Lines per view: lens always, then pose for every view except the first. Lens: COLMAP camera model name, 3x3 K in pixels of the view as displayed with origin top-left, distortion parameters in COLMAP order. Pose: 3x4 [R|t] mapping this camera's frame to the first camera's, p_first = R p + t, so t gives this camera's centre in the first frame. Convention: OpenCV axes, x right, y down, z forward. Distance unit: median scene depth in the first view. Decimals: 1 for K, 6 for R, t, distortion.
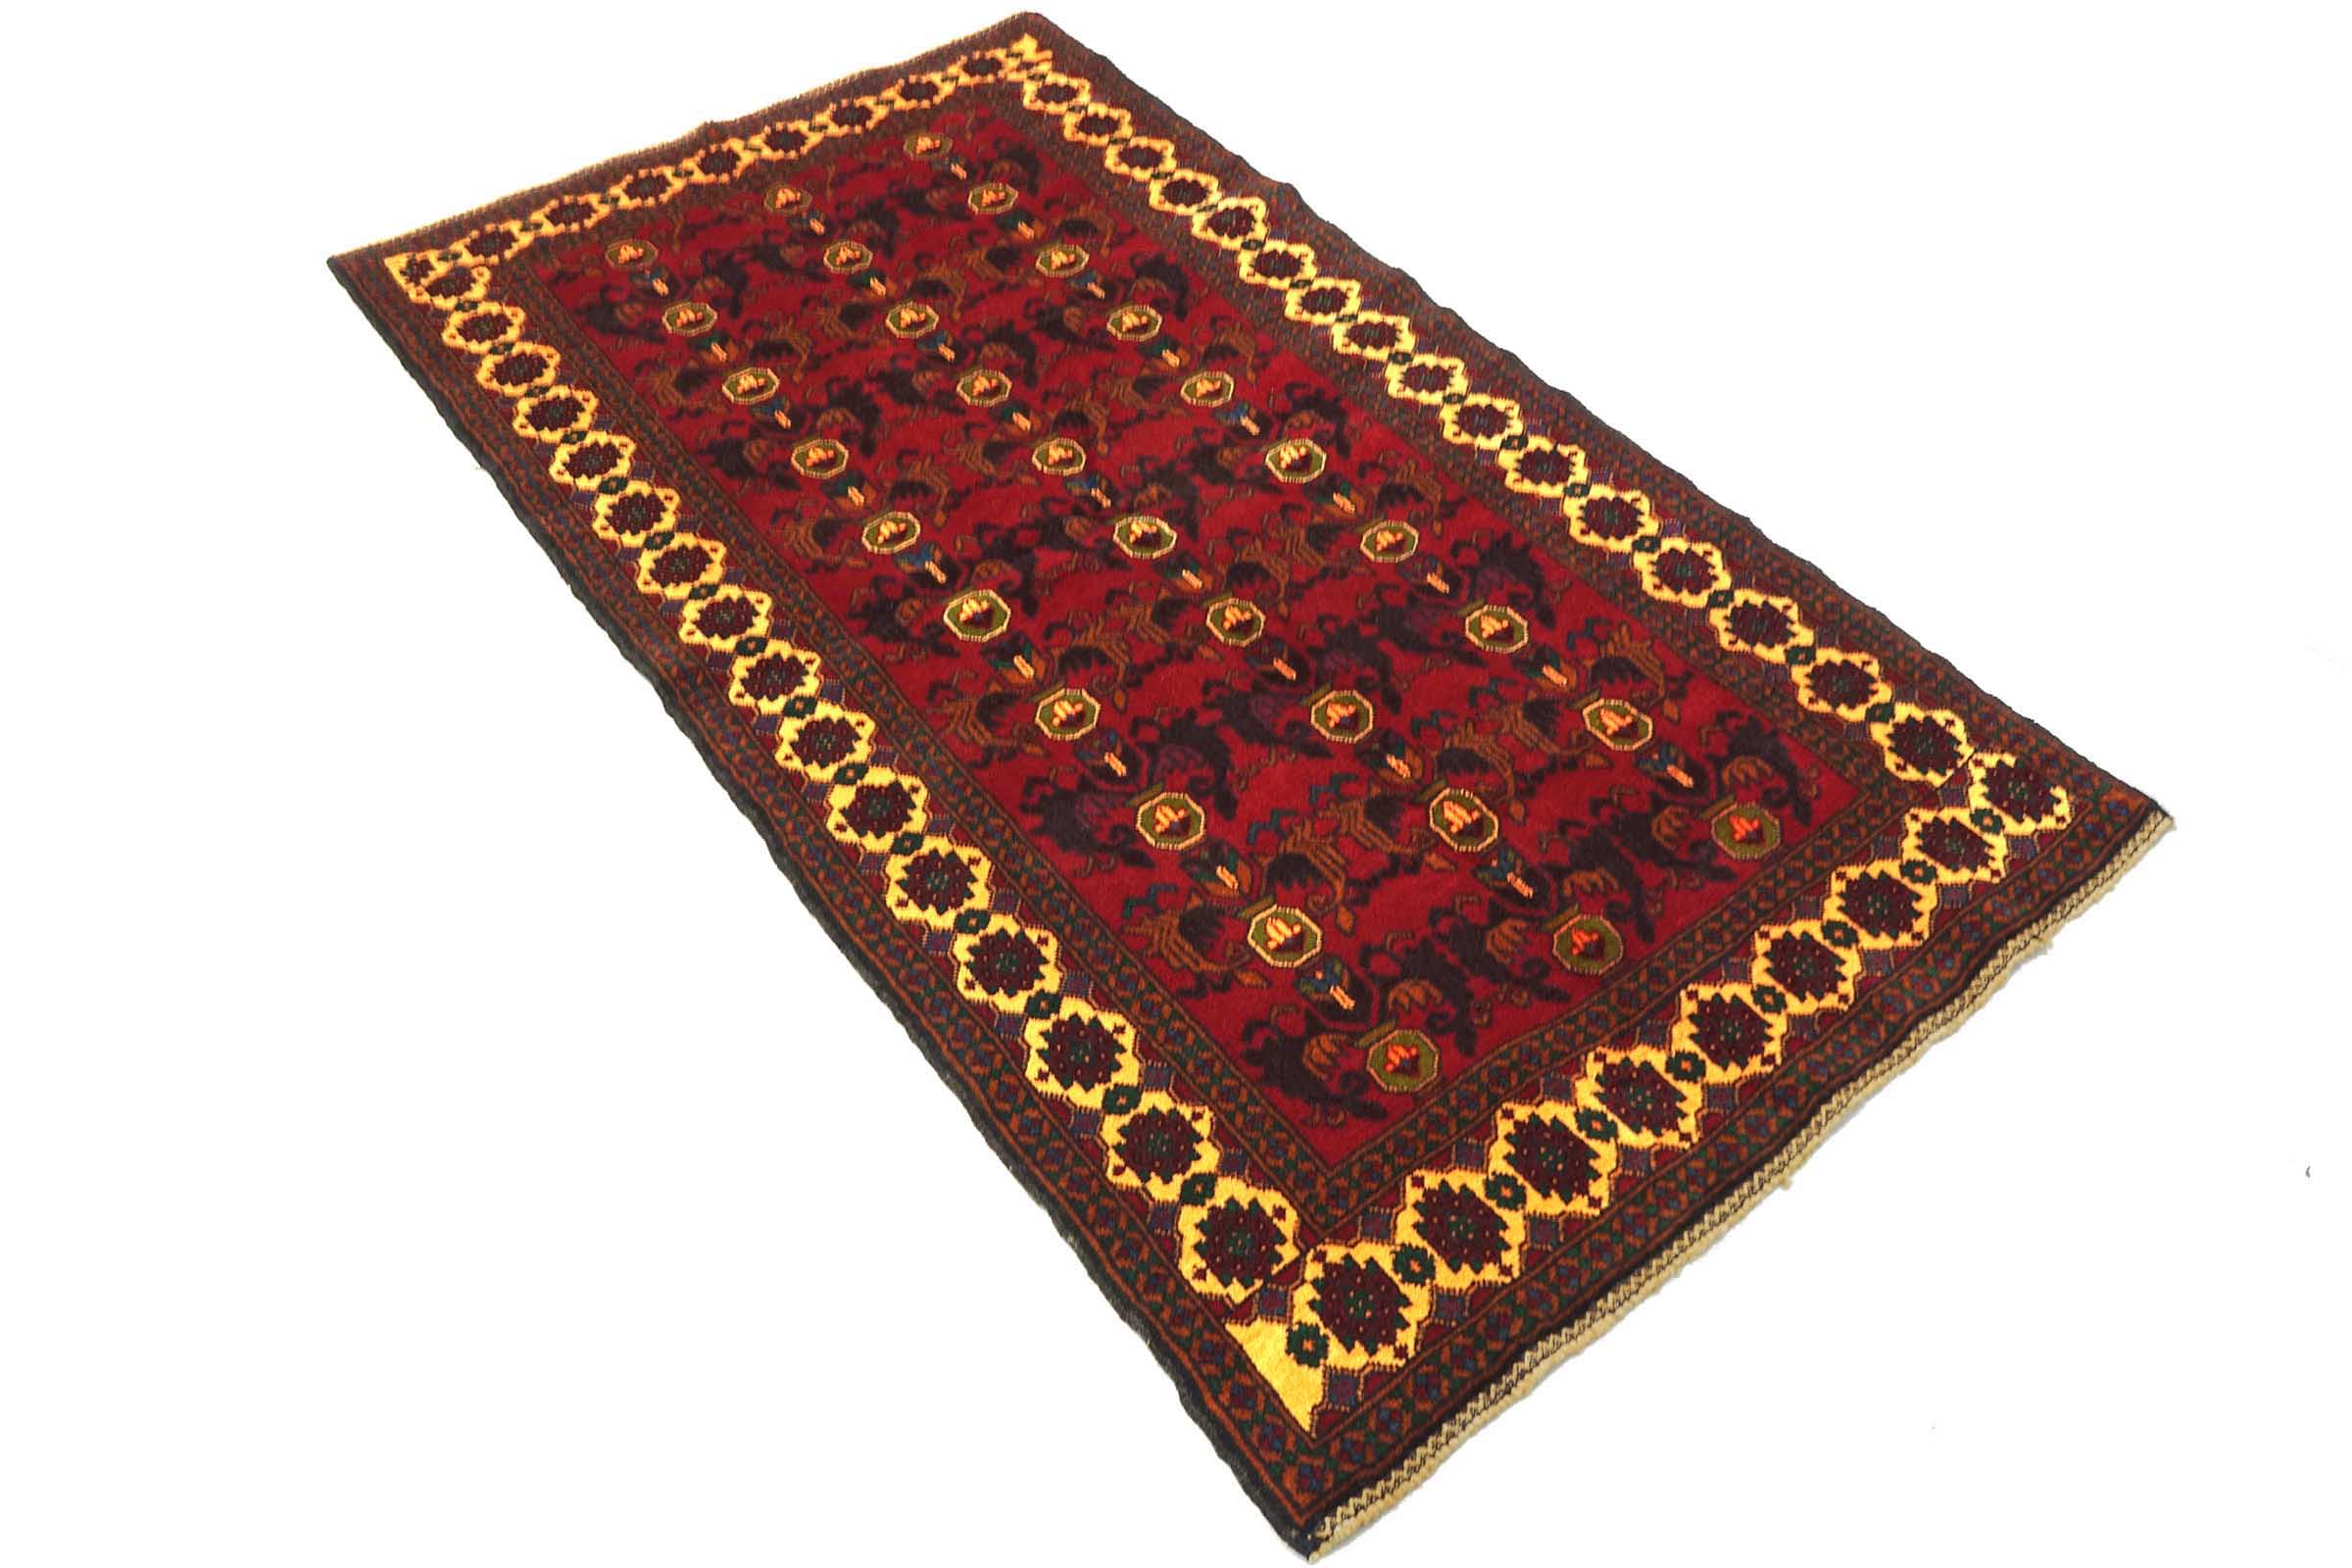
lens RADIAL K [[2111.8, 0, 1180.3], [0, 2111.8, 793.9], [0, 0, 1]] dist [-0.000712, 0.015807]
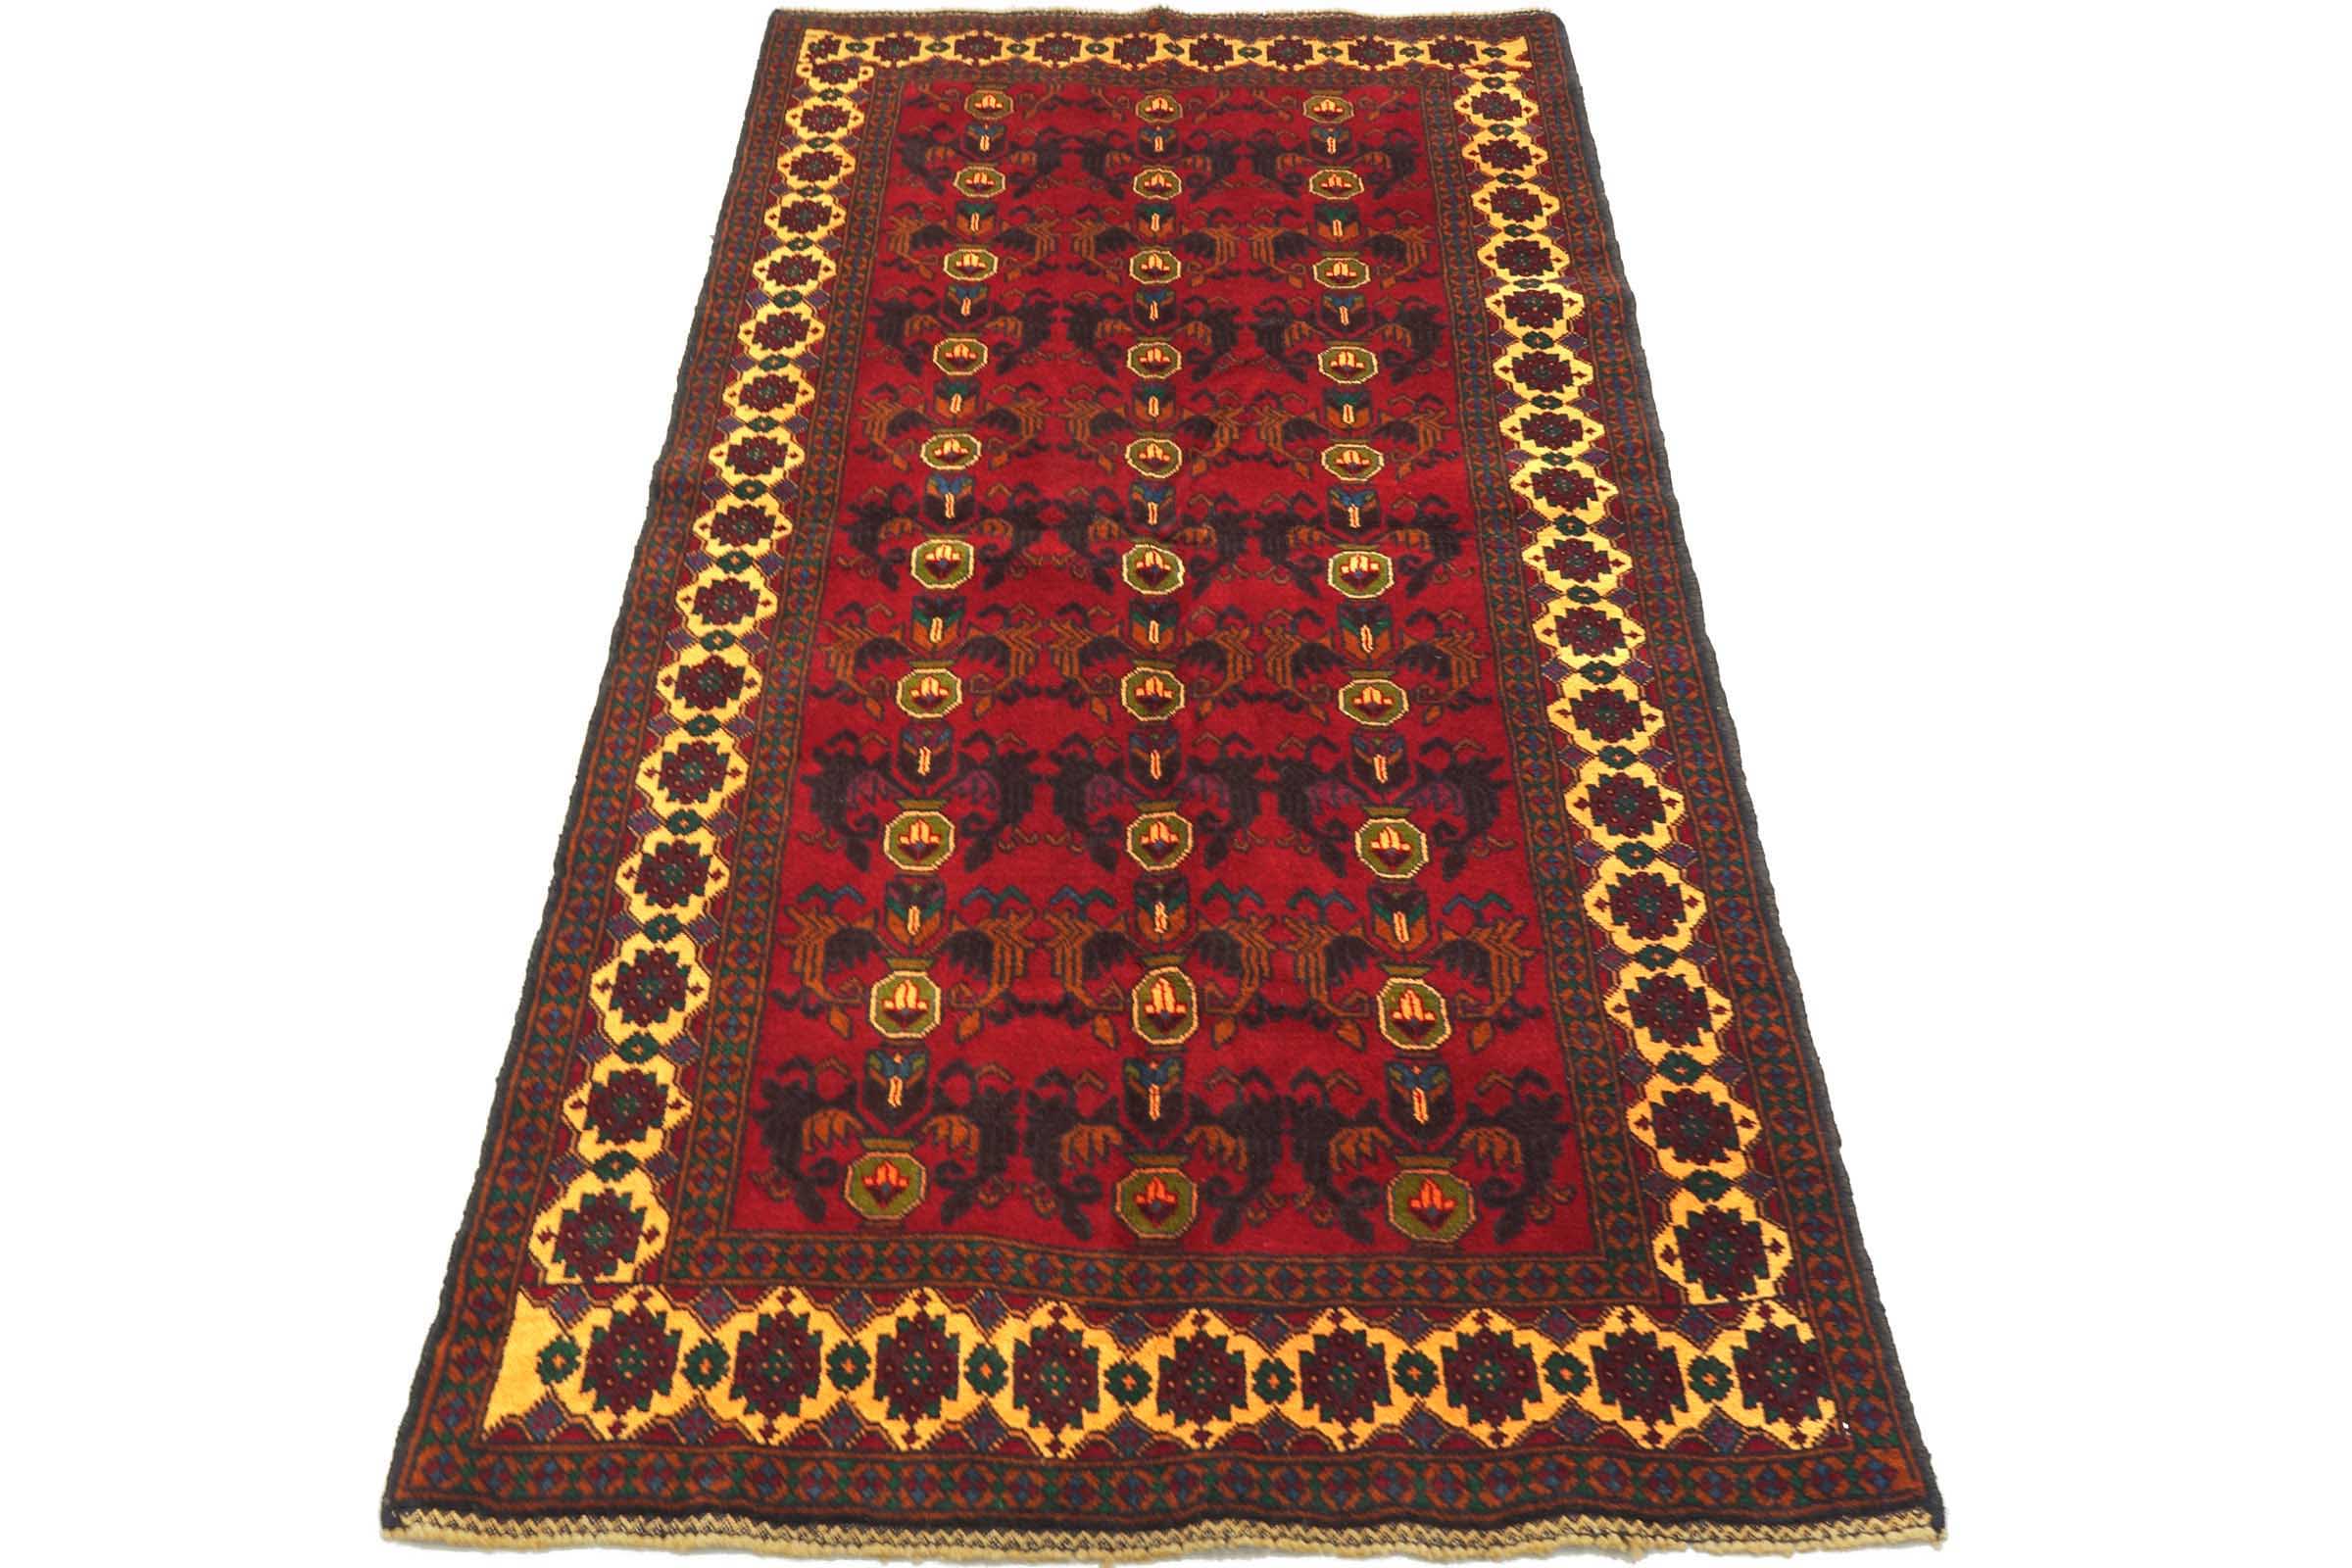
lens RADIAL K [[2158.5, 0, 1197.1], [0, 2158.5, 774.6], [0, 0, 1]] dist [0.009039, 0.000000]
pose [[0.748702, 0.477530, -0.459794, 0.521513], [-0.463608, 0.872955, 0.151716, -0.217810], [0.473828, 0.099574, 0.874970, 0.228586]]
